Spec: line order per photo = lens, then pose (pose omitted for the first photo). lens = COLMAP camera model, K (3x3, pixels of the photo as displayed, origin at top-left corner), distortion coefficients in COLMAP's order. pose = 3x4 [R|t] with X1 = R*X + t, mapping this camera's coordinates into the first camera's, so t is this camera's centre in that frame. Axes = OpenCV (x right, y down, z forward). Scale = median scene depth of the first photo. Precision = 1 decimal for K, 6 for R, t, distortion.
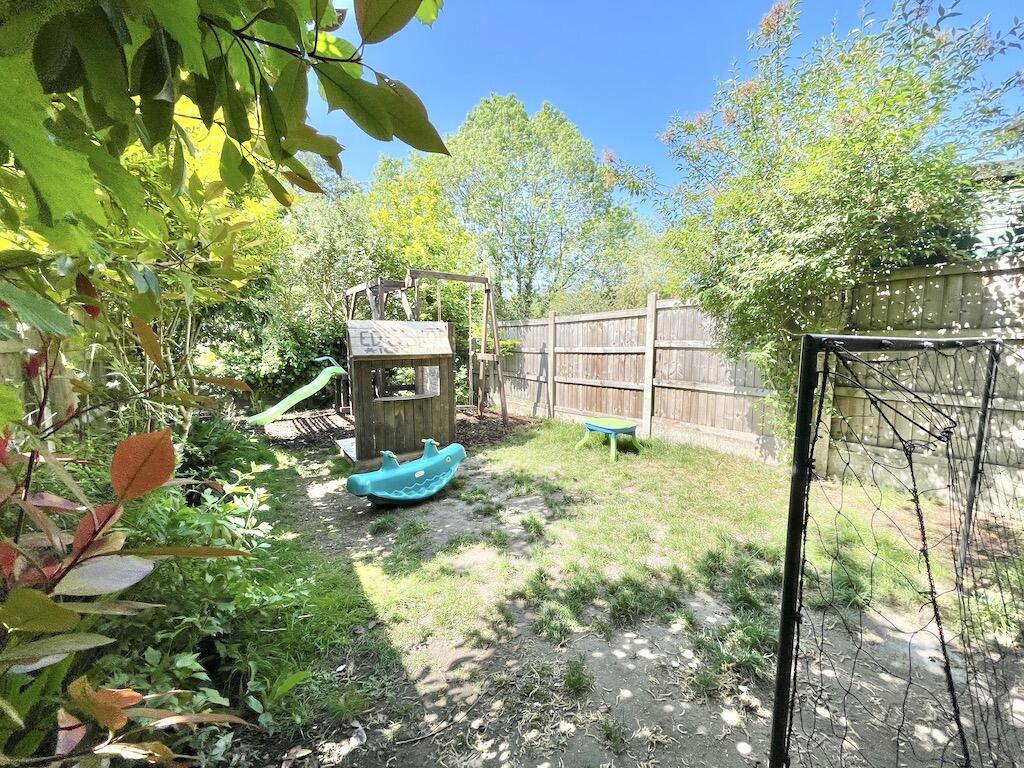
lens RADIAL K [[408.8, 0, 507.8], [0, 408.8, 383.0], [0, 0, 1]] dist [-0.005872, -0.000305]
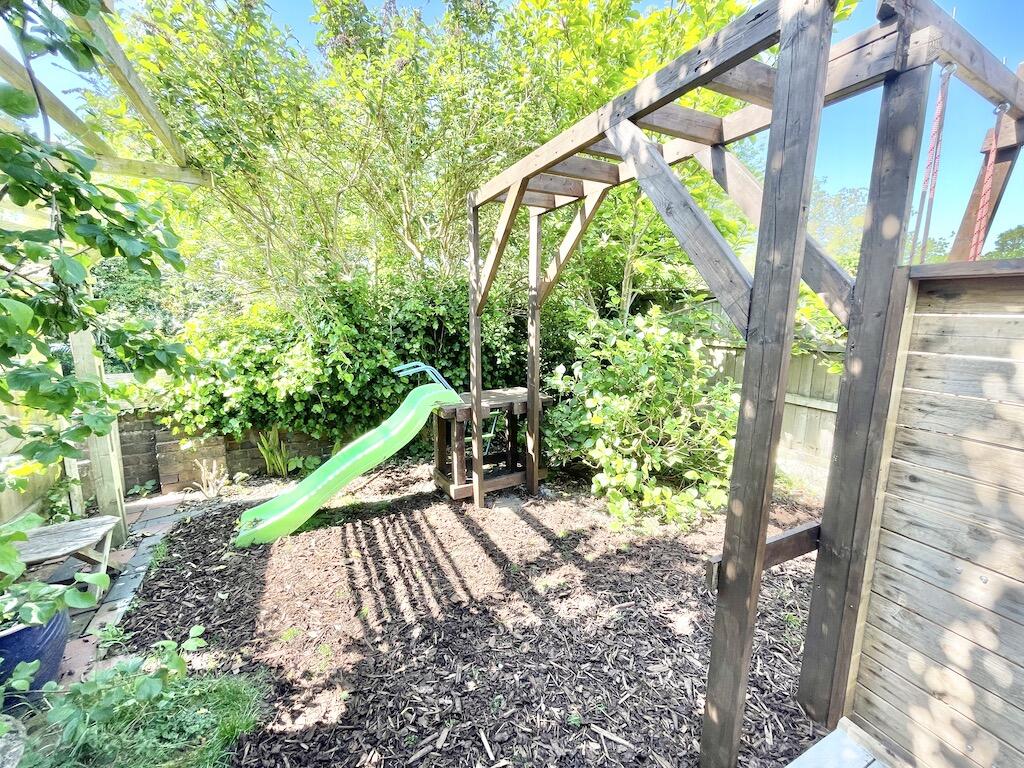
lens RADIAL K [[408.8, 0, 517.1], [0, 408.8, 380.4], [0, 0, 1]] dist [-0.005872, -0.000305]
pose [[0.994008, 0.021863, -0.107102, -0.283802], [-0.015755, 0.998218, 0.057548, -0.069184], [0.108170, -0.055516, 0.992581, 0.565347]]
